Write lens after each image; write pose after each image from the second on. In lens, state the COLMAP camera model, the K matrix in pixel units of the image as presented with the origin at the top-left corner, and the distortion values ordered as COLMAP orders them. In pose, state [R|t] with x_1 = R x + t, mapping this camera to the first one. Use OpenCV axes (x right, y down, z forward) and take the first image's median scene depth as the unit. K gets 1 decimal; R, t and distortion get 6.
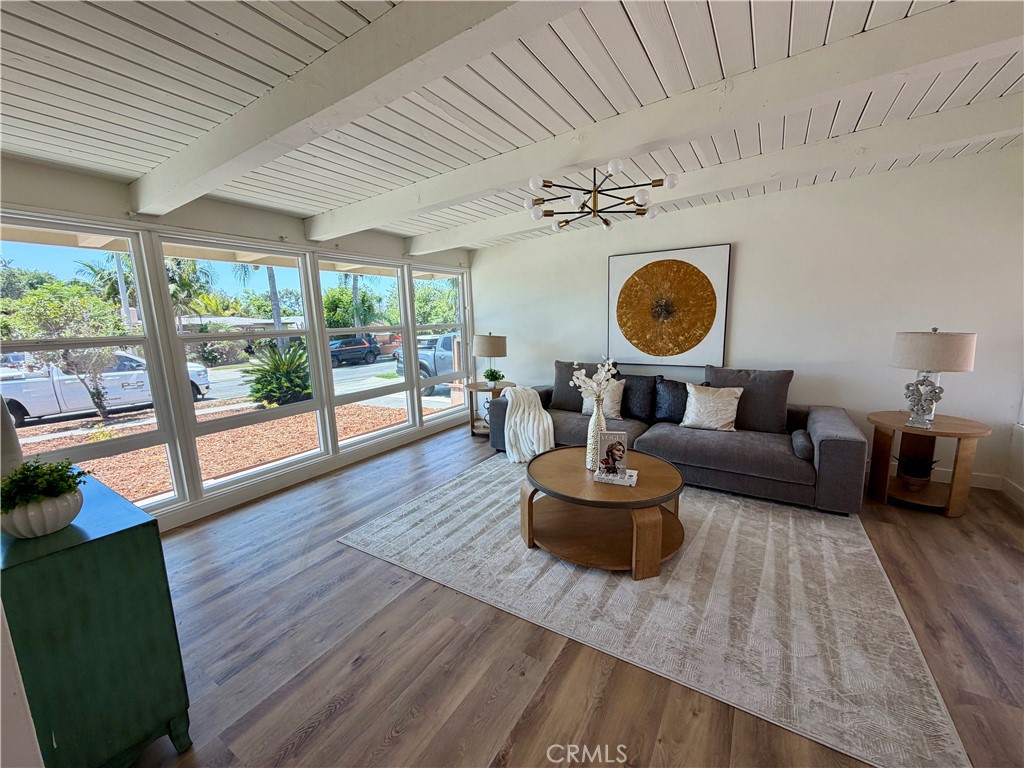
lens RADIAL K [[408.6, 0, 512.8], [0, 408.6, 385.6], [0, 0, 1]] dist [-0.001493, 0.000301]
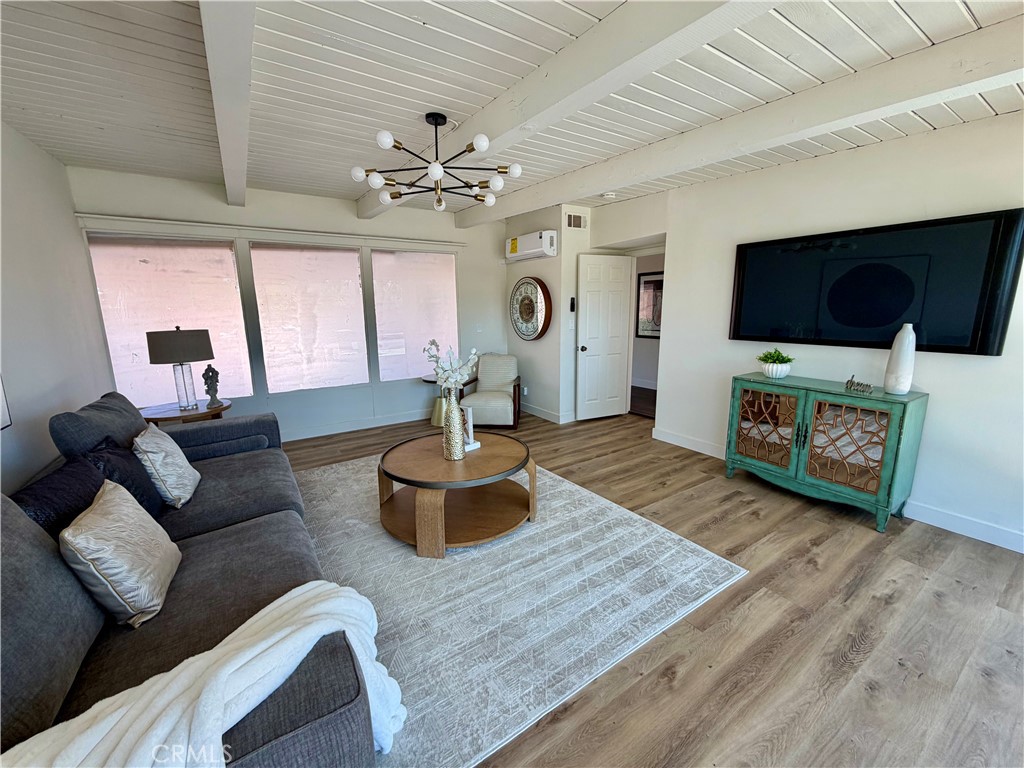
lens RADIAL K [[408.6, 0, 512.8], [0, 408.6, 385.6], [0, 0, 1]] dist [-0.001493, 0.000301]
pose [[-0.906906, -0.041535, 0.419280, -0.457884], [0.104658, 0.941732, 0.319667, -0.371665], [-0.408127, 0.333789, -0.849716, 2.415582]]
